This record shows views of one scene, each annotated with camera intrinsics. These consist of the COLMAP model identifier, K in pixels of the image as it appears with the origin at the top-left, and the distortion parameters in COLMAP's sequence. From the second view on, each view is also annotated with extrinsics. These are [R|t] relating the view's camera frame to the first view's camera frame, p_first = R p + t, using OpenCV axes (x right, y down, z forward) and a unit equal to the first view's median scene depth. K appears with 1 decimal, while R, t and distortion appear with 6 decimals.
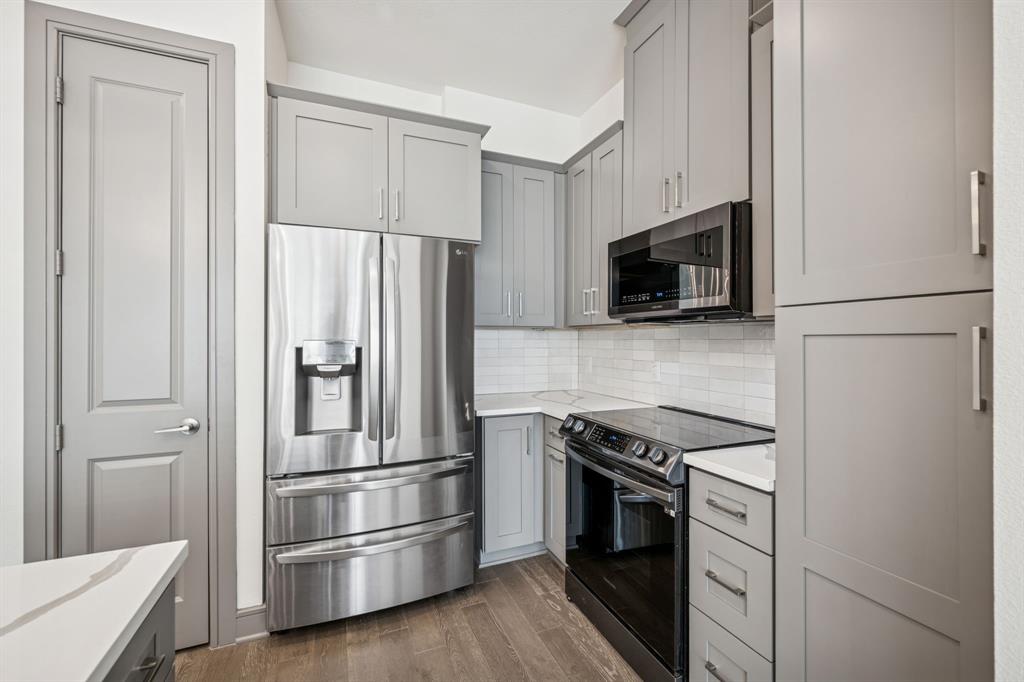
lens RADIAL K [[413.8, 0, 511.4], [0, 413.8, 338.9], [0, 0, 1]] dist [-0.000192, -0.000121]
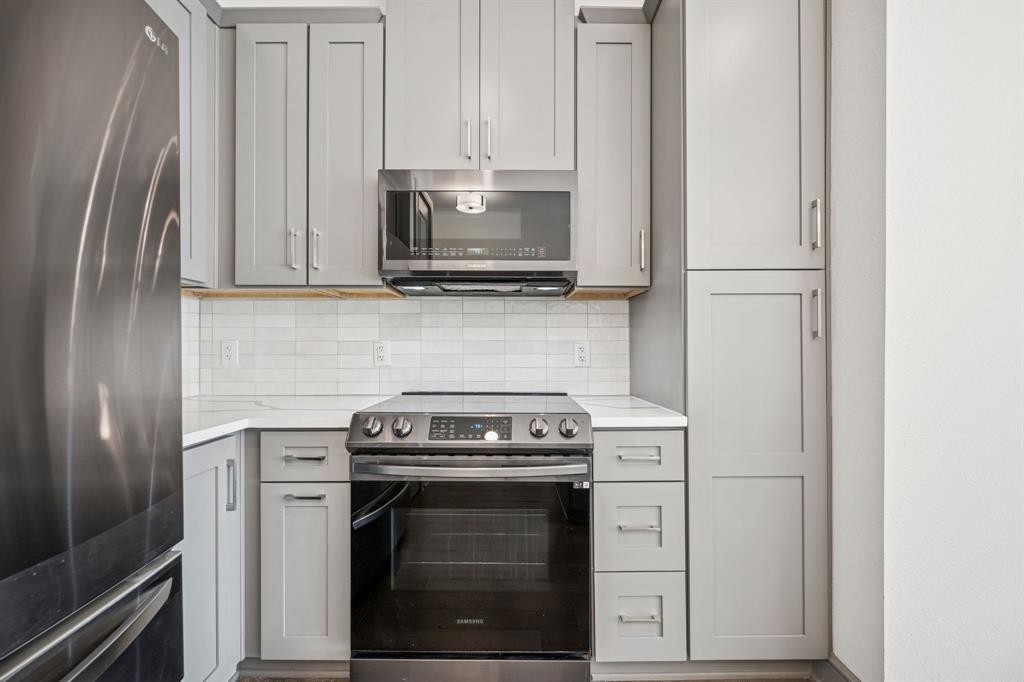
lens RADIAL K [[410.4, 0, 510.8], [0, 410.4, 350.9], [0, 0, 1]] dist [0.000752, -0.000169]
pose [[0.398167, -0.004382, 0.917303, -0.314023], [-0.006136, 0.999953, 0.007440, 0.072860], [-0.917293, -0.008591, 0.398121, 0.488476]]
